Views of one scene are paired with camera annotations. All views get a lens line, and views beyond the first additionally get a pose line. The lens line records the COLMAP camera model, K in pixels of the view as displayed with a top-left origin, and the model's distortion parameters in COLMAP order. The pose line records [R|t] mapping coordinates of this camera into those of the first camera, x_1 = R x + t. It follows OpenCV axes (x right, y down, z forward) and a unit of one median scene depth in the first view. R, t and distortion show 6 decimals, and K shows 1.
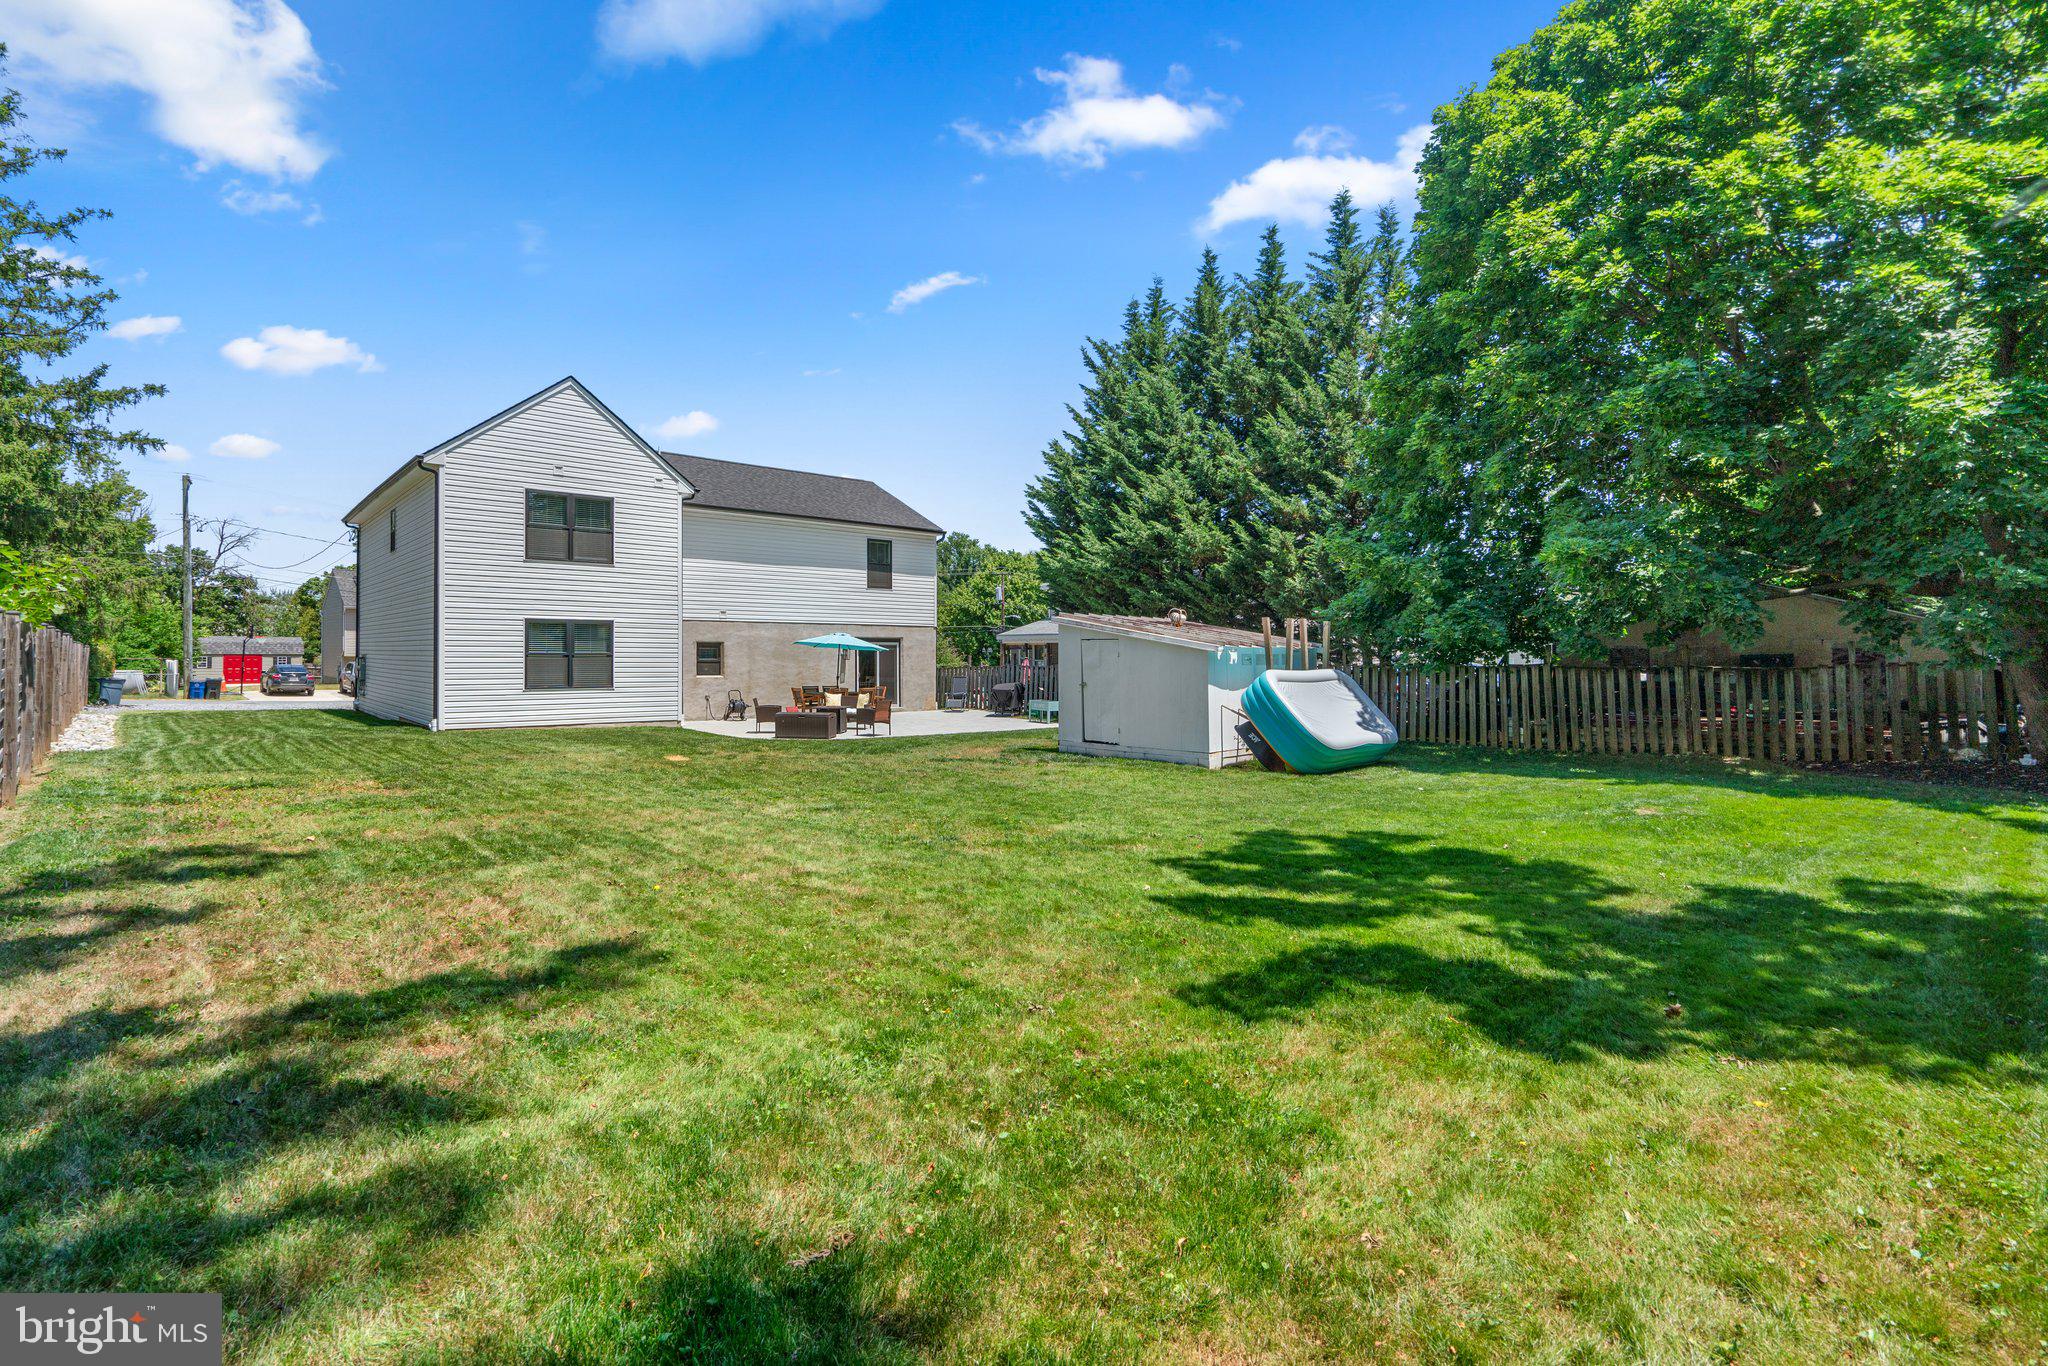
lens RADIAL K [[948.4, 0, 1020.4], [0, 948.4, 652.5], [0, 0, 1]] dist [-0.001763, 0.001359]
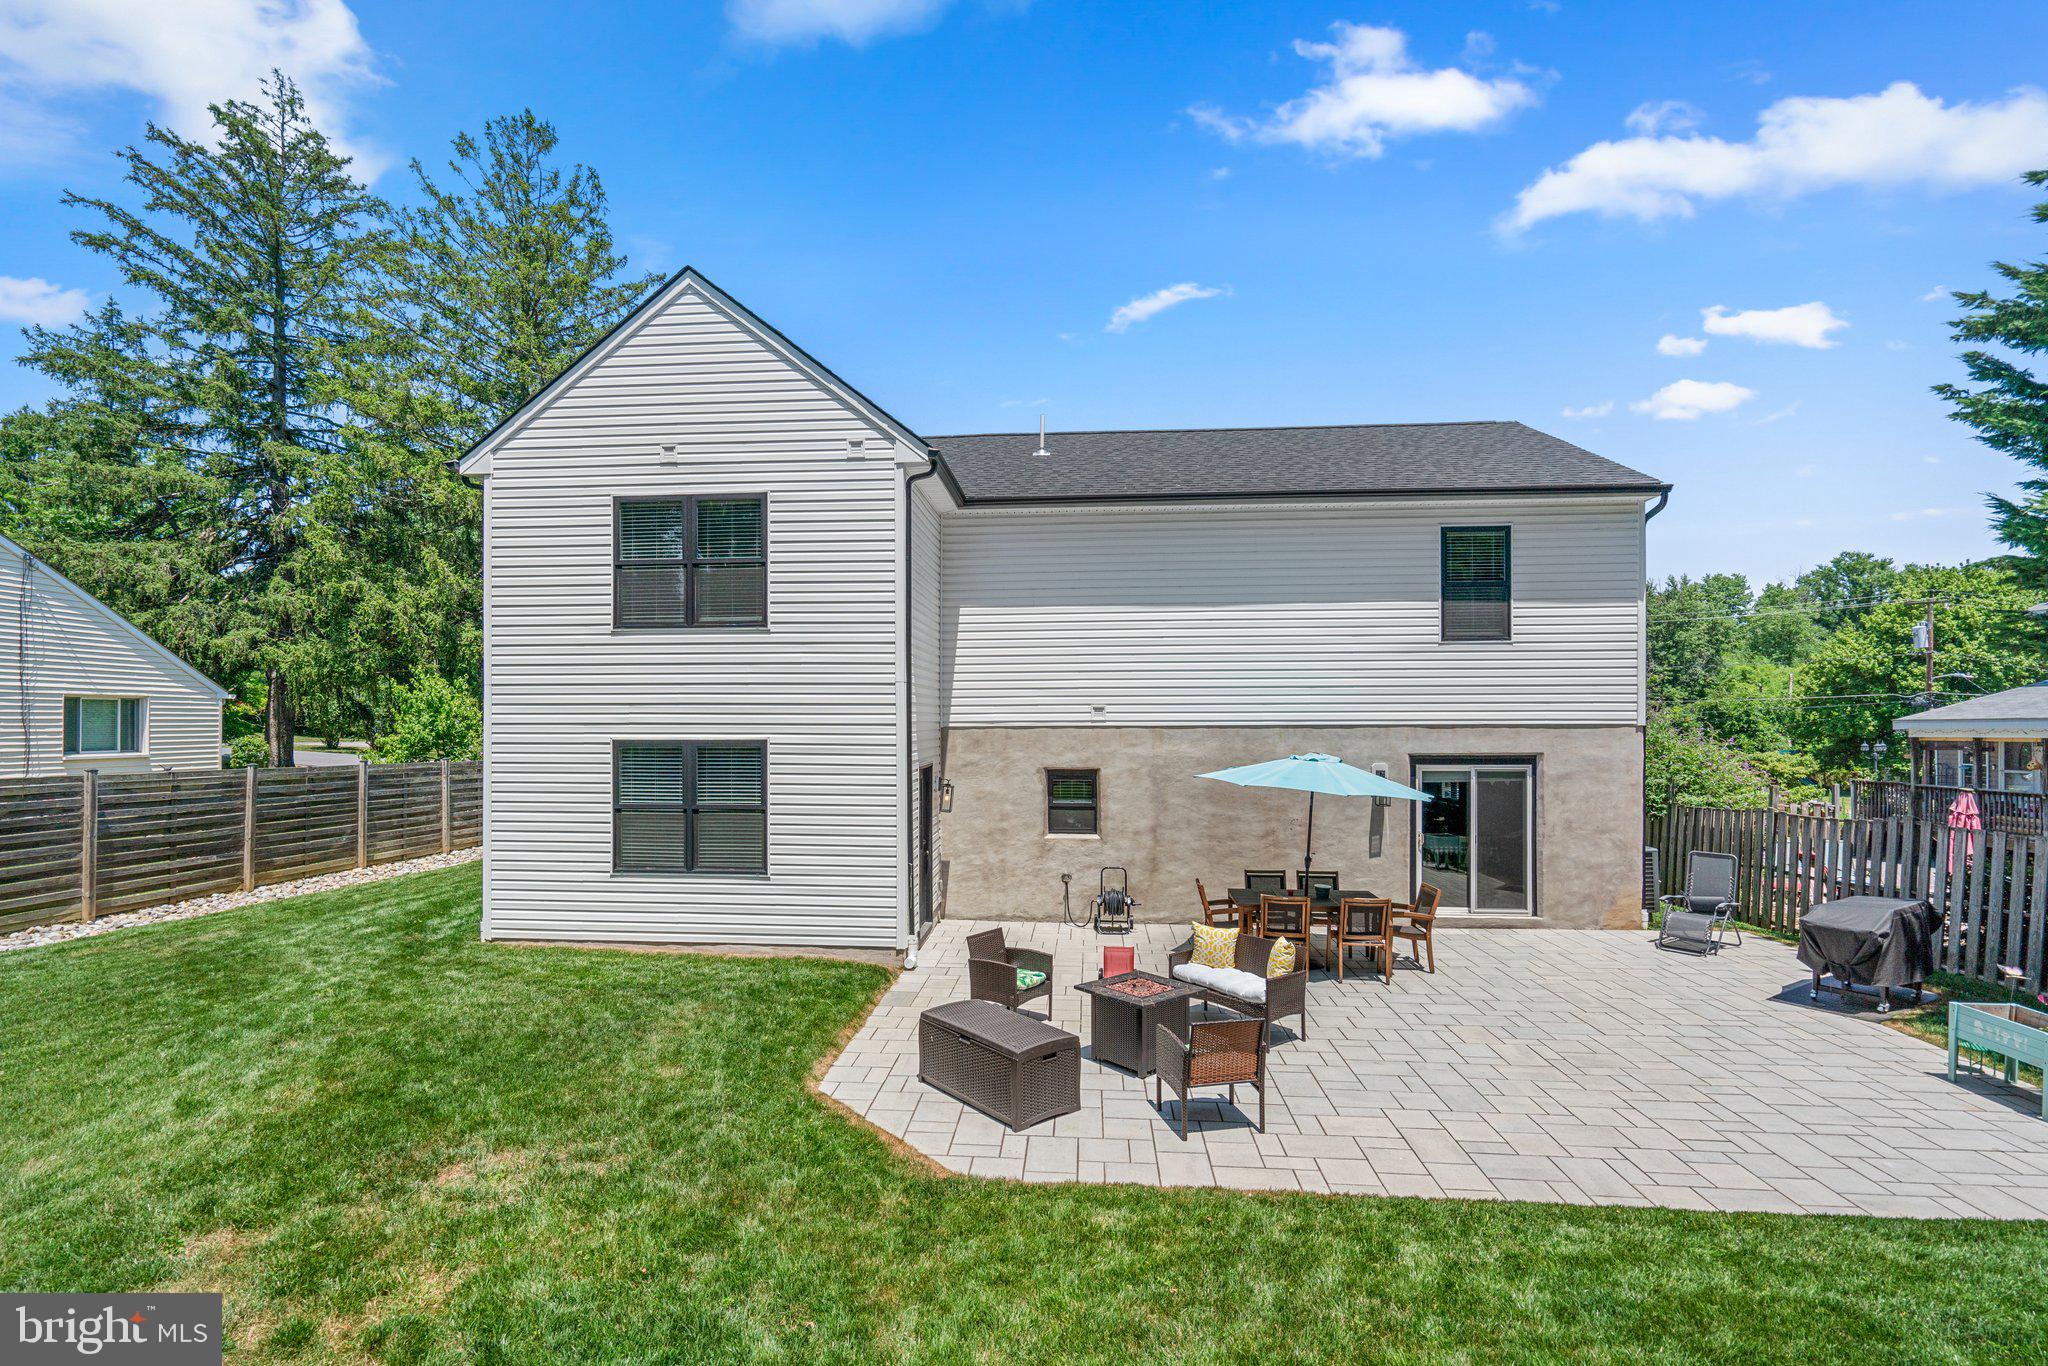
lens RADIAL K [[948.4, 0, 1021.2], [0, 948.4, 732.6], [0, 0, 1]] dist [-0.001763, 0.001359]
pose [[0.700334, 0.002976, -0.713810, 0.015359], [0.004389, 0.999954, 0.008475, -0.031783], [0.713802, -0.009068, 0.700289, 0.574843]]
